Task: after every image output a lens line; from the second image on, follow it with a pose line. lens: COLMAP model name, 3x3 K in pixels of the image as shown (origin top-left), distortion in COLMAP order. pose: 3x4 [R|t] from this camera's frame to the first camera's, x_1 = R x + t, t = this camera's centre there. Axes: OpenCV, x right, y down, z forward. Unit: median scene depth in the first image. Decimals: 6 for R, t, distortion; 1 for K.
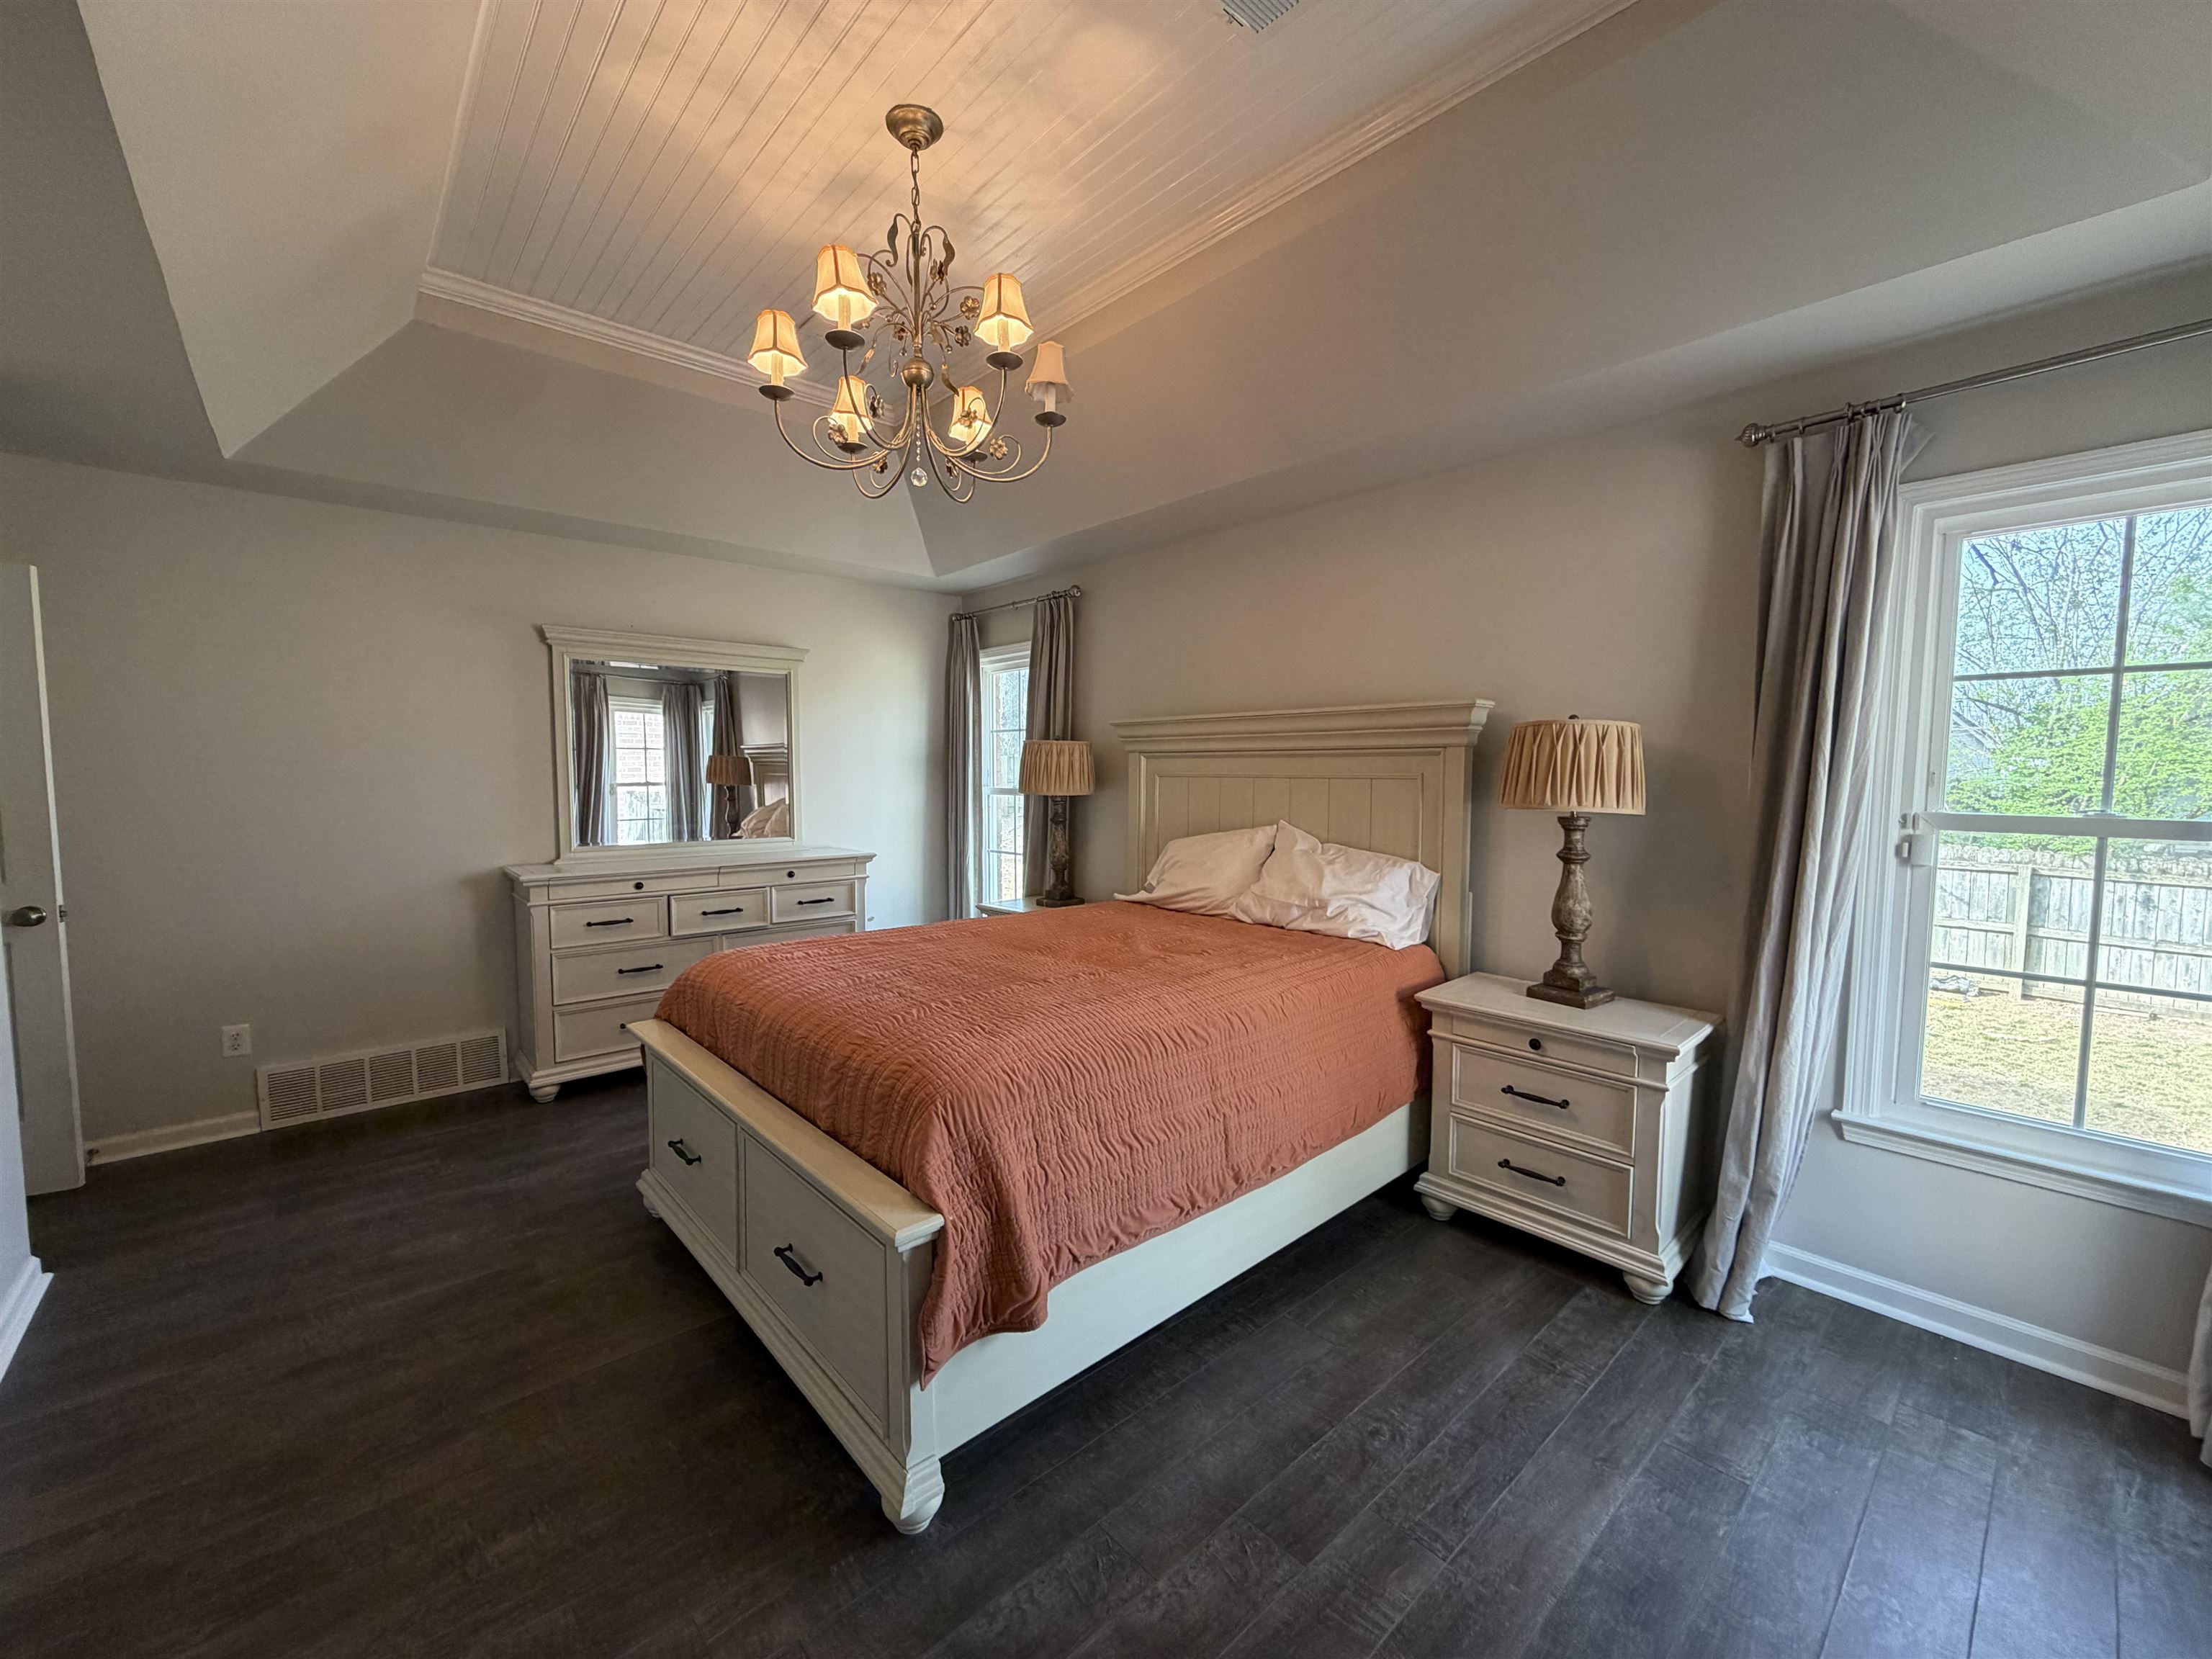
lens RADIAL K [[878.4, 0, 1093.9], [0, 878.4, 831.9], [0, 0, 1]] dist [0.004297, 0.000731]
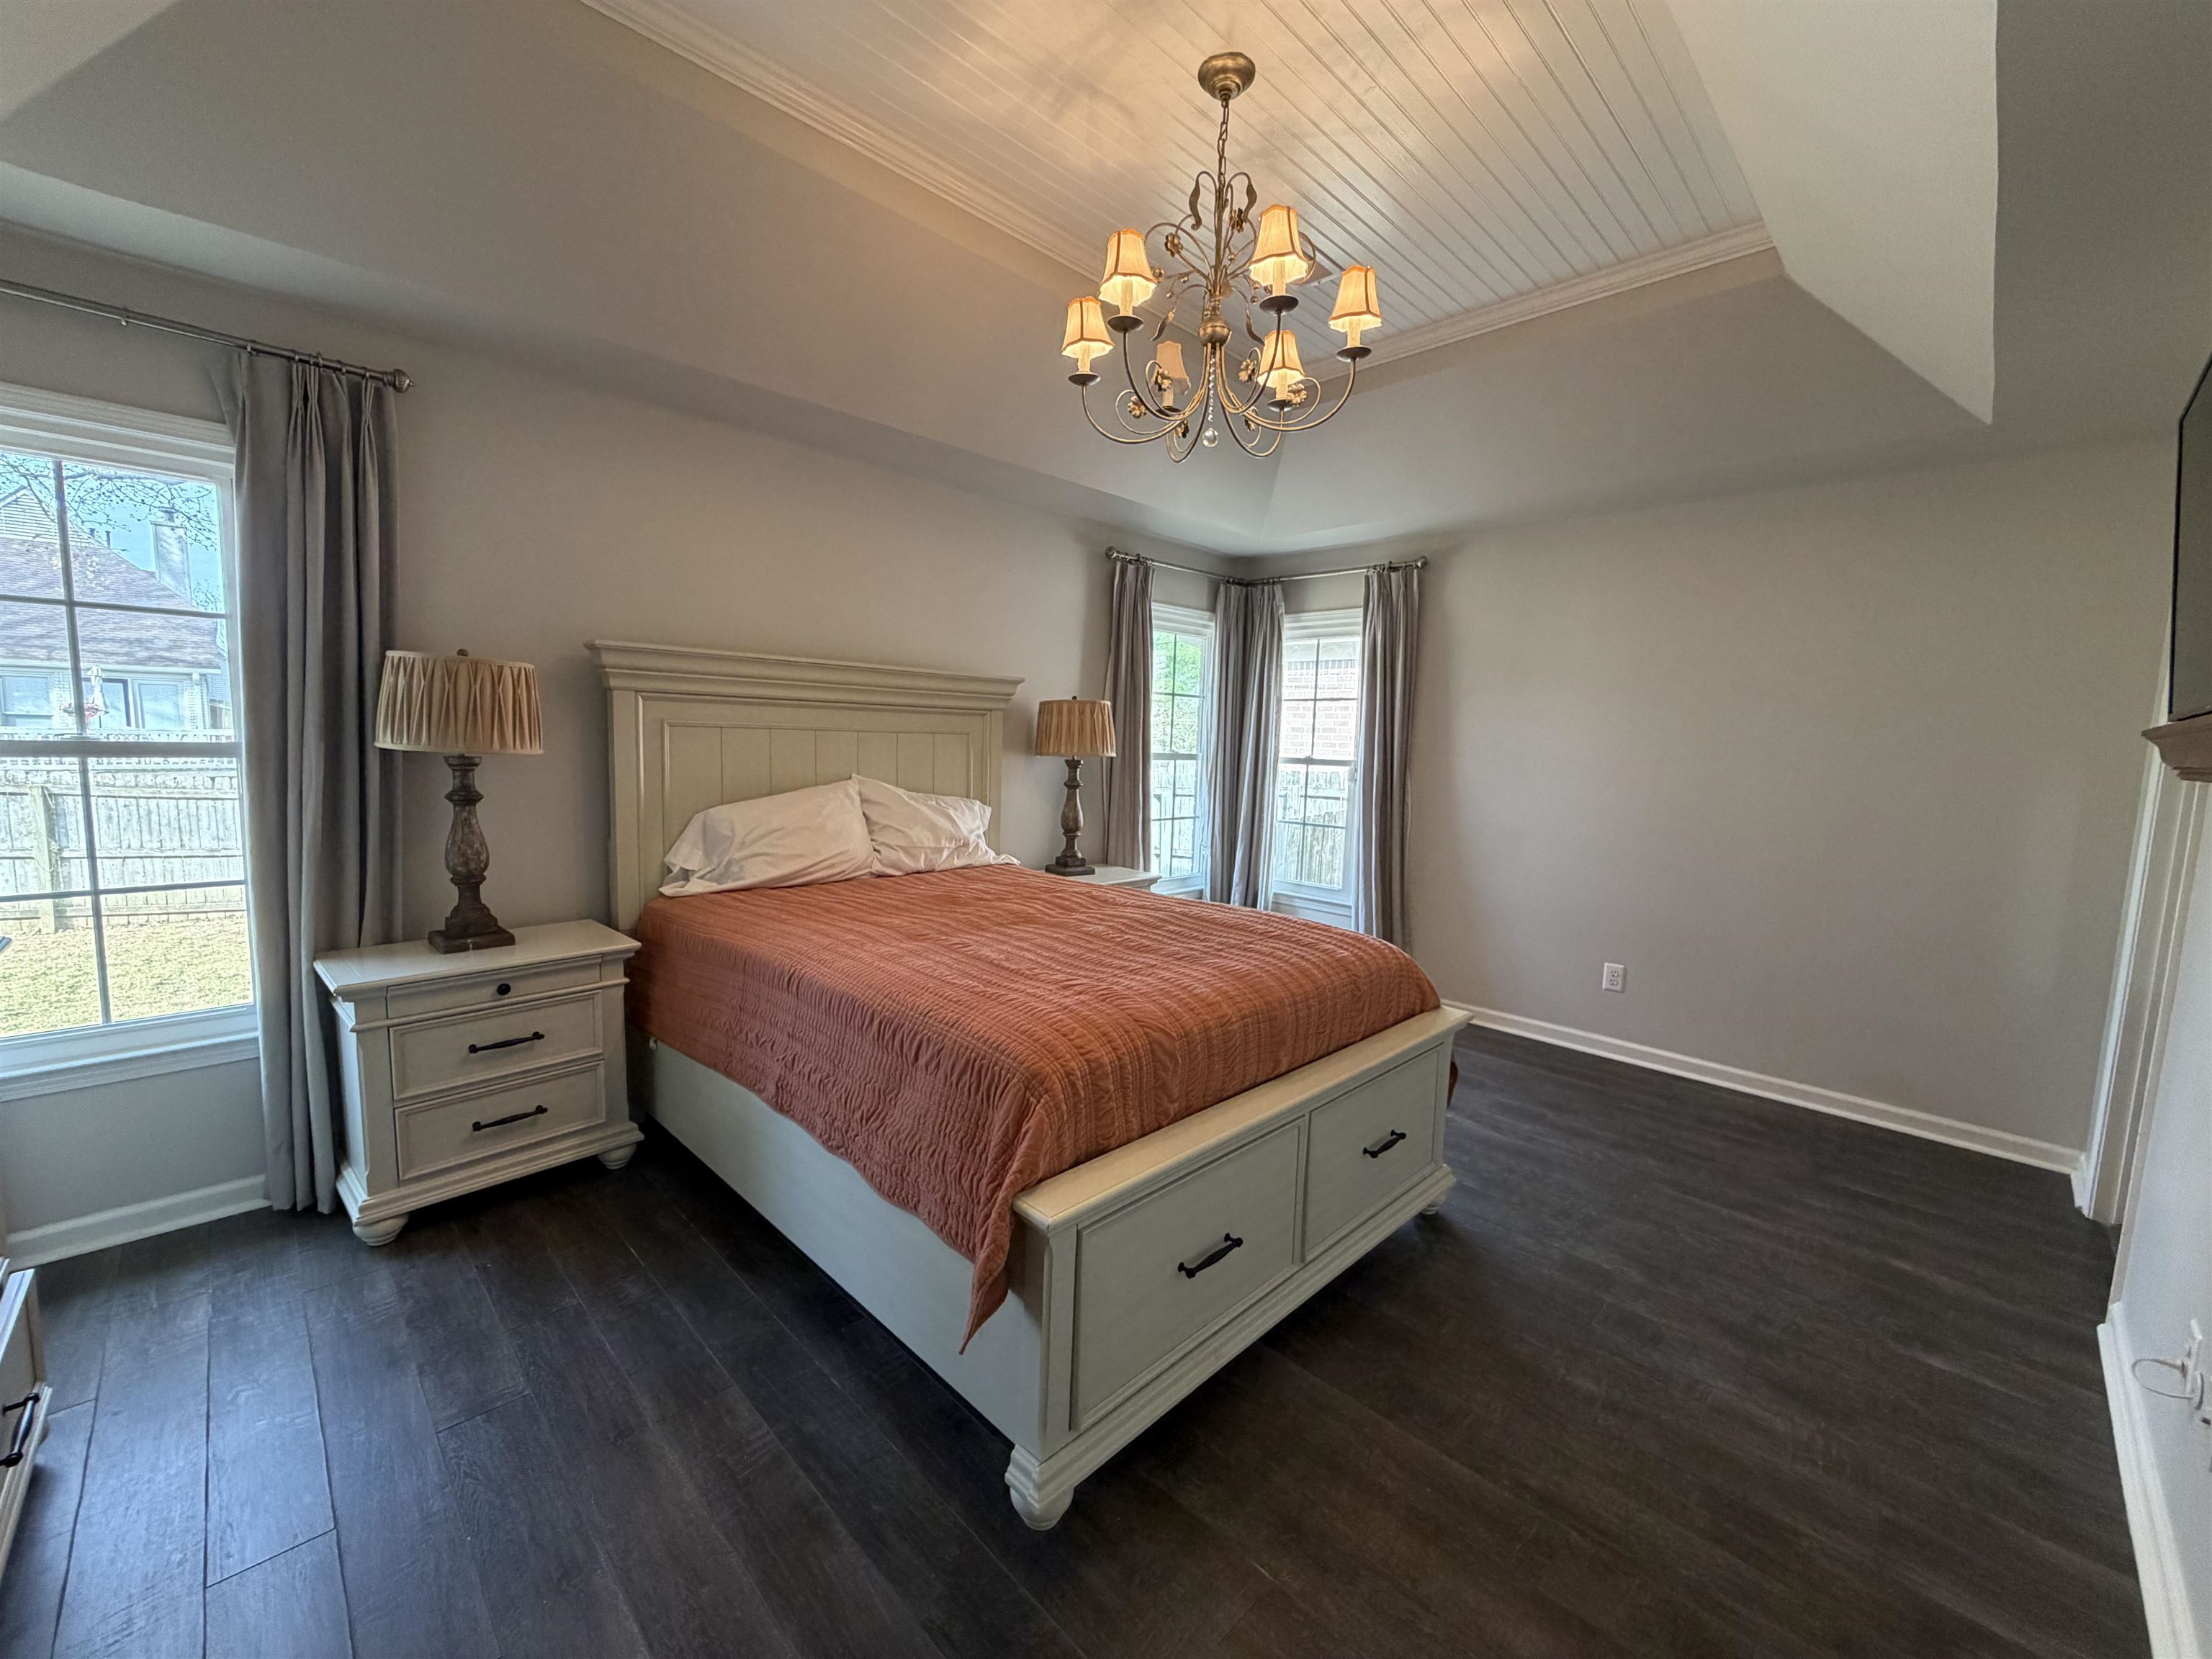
lens RADIAL K [[878.4, 0, 1101.6], [0, 878.4, 832.1], [0, 0, 1]] dist [0.004297, 0.000731]
pose [[-0.053689, -0.111266, 0.992339, -0.913554], [0.043765, 0.992556, 0.113658, -0.056359], [-0.997598, 0.049532, -0.048419, 0.885099]]
